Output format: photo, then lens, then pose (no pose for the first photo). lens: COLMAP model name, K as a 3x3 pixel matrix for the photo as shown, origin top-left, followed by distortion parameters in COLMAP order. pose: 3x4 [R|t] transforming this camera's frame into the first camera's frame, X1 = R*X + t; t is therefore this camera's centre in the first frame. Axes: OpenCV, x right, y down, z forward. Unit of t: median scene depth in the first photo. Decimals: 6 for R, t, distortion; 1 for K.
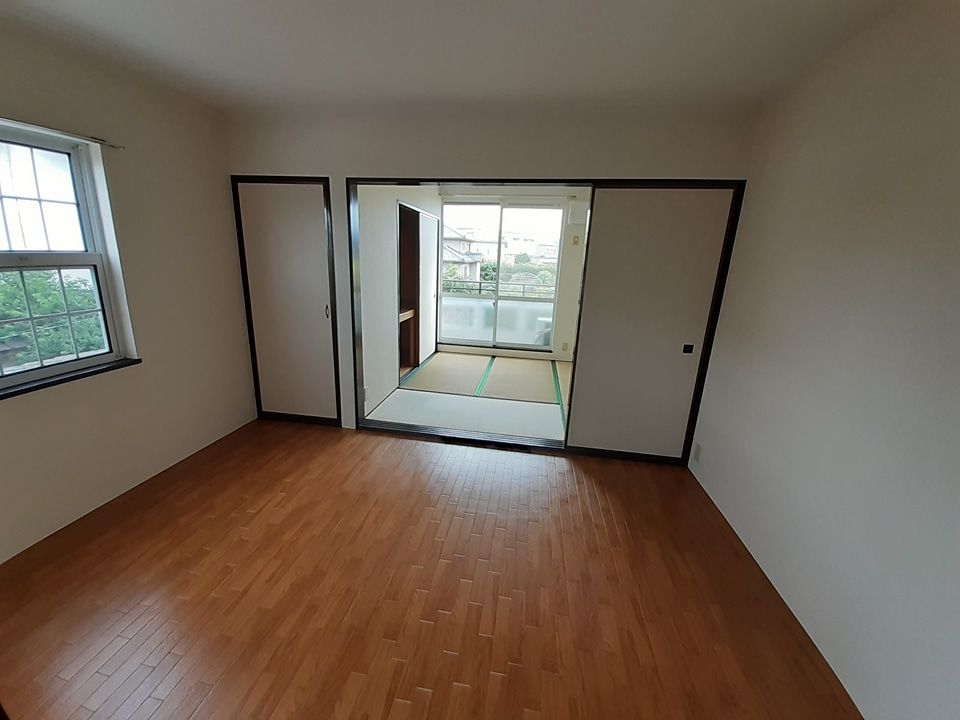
lens RADIAL K [[376.0, 0, 470.1], [0, 376.0, 360.6], [0, 0, 1]] dist [0.003218, 0.000122]
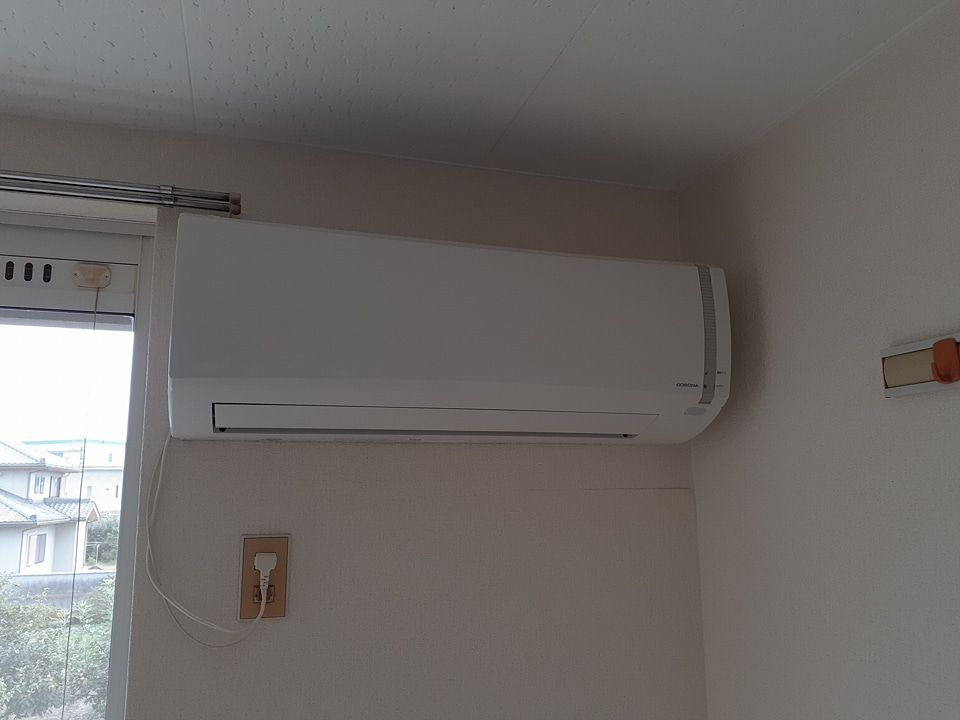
lens RADIAL K [[768.0, 0, 480.0], [0, 768.0, 360.0], [0, 0, 1]] dist [-0.001007, -0.001389]
pose [[0.890411, 0.030709, 0.454120, 0.049636], [0.165000, 0.908078, -0.384929, -0.059303], [-0.424197, 0.417675, 0.803495, 0.163539]]
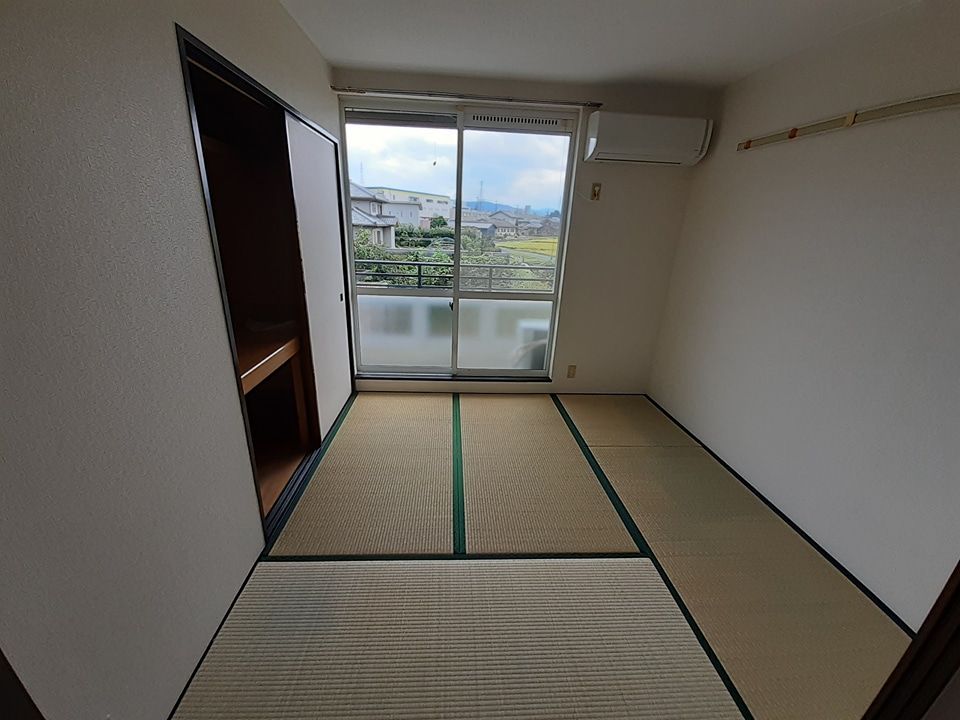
lens RADIAL K [[376.0, 0, 470.1], [0, 376.0, 360.6], [0, 0, 1]] dist [0.003218, 0.000122]
pose [[0.976192, -0.074552, 0.203694, -0.007420], [0.056302, 0.993982, 0.093972, -0.027758], [-0.209474, -0.080266, 0.974514, 0.100036]]
